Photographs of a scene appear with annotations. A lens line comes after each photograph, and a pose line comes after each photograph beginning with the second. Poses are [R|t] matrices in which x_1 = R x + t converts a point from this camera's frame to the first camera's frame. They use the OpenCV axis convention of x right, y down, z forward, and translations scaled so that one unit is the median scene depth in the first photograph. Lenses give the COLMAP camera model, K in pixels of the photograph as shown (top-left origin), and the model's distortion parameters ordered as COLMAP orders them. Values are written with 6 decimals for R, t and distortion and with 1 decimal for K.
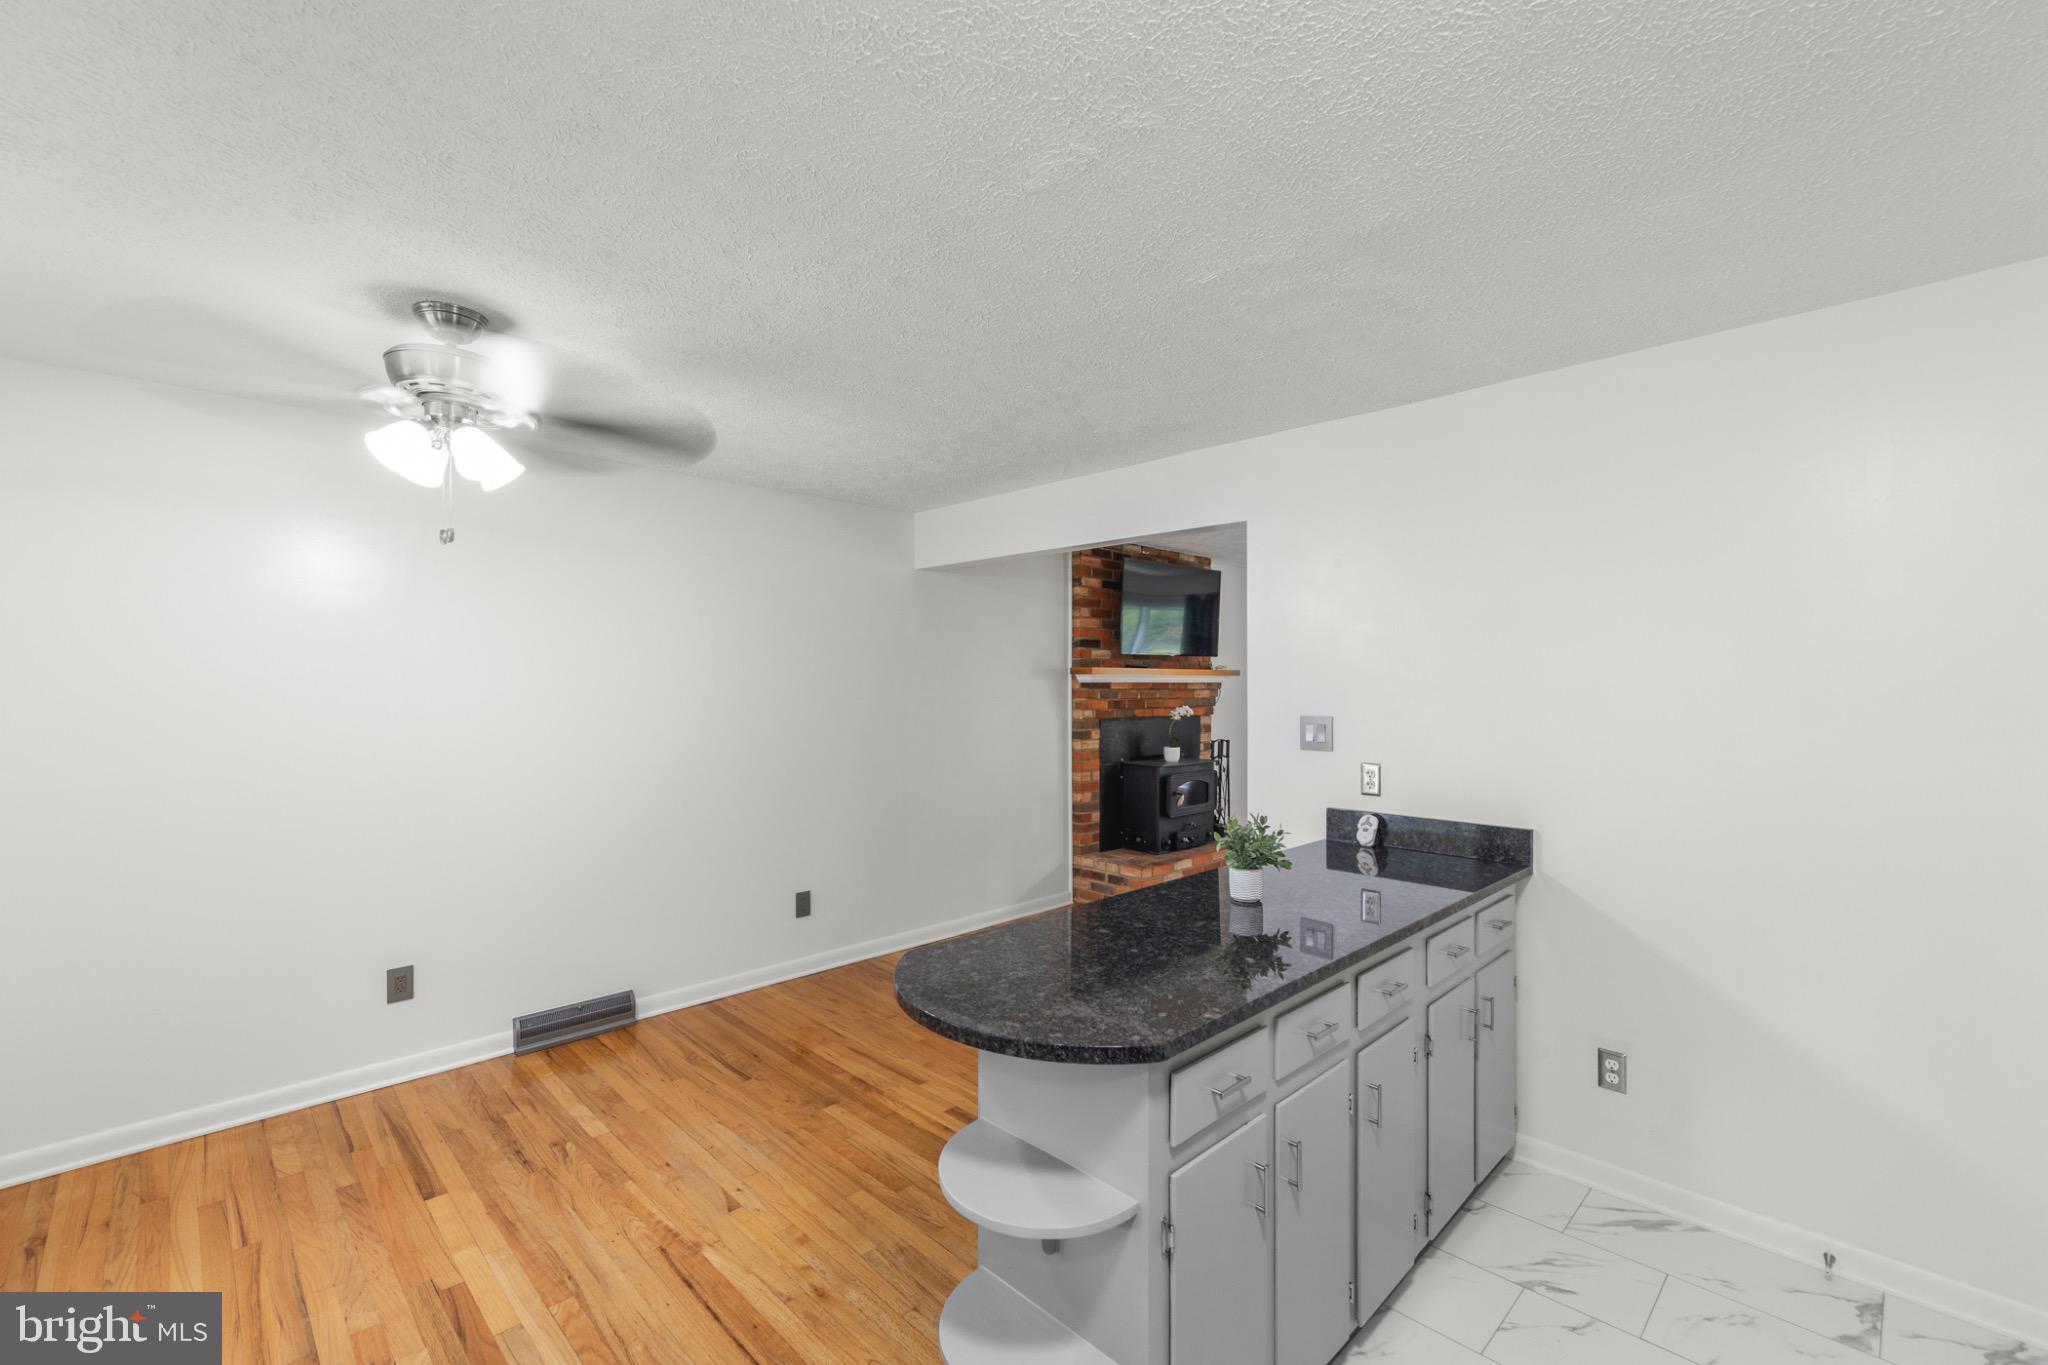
lens RADIAL K [[883.0, 0, 1014.6], [0, 883.0, 694.1], [0, 0, 1]] dist [0.008201, -0.000025]
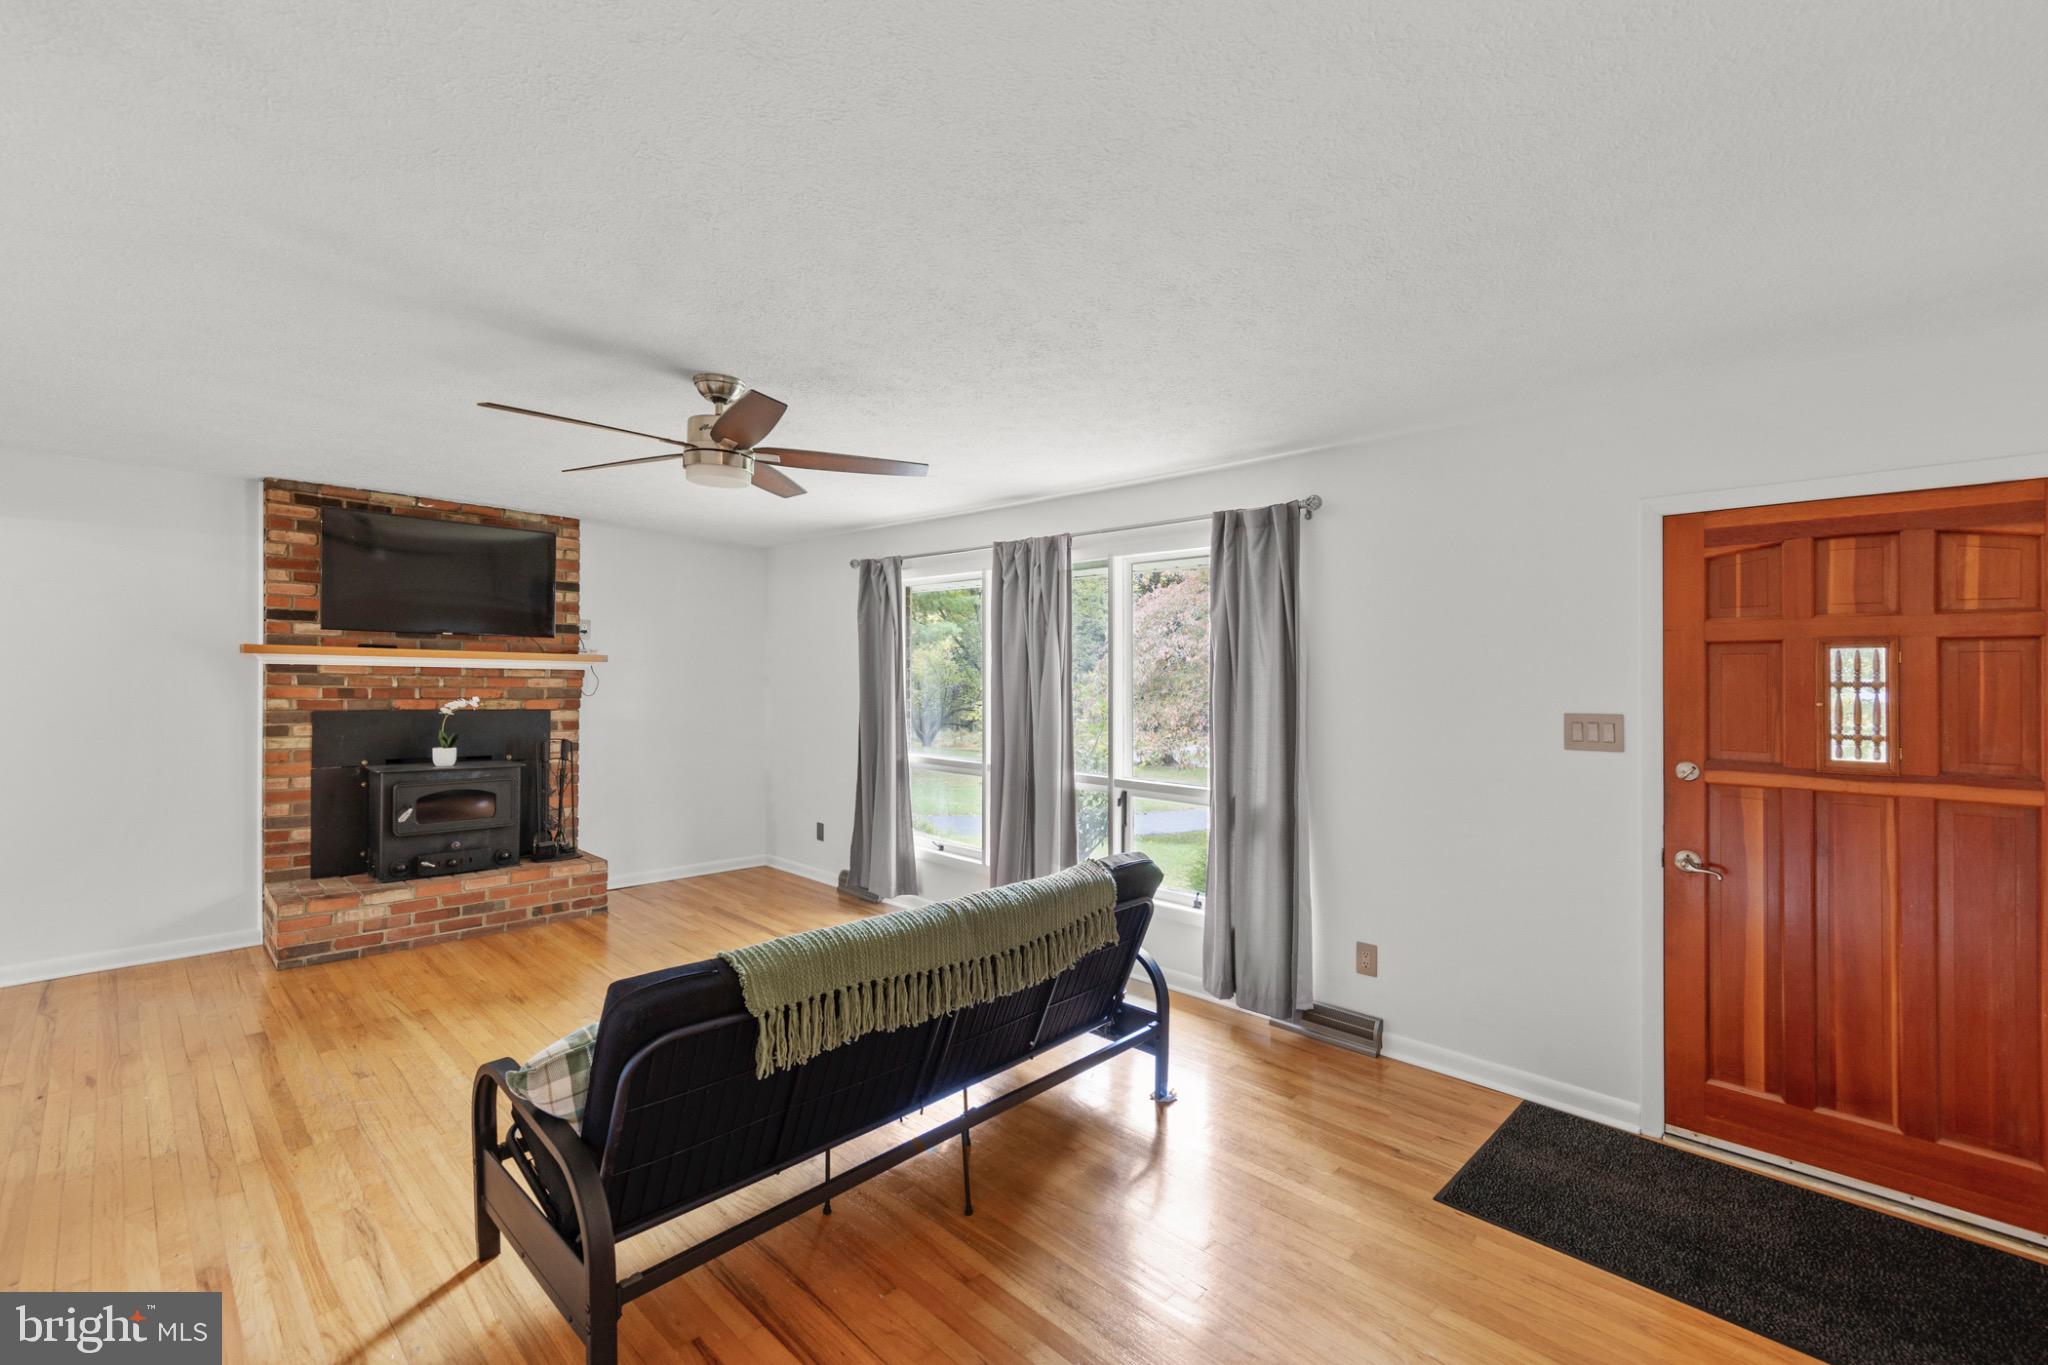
lens RADIAL K [[883.0, 0, 1005.5], [0, 883.0, 682.6], [0, 0, 1]] dist [0.008201, -0.000025]
pose [[0.999870, 0.014946, -0.006123, 0.726135], [-0.015011, 0.999831, -0.010620, 0.002038], [0.005964, 0.010710, 0.999925, 0.208781]]
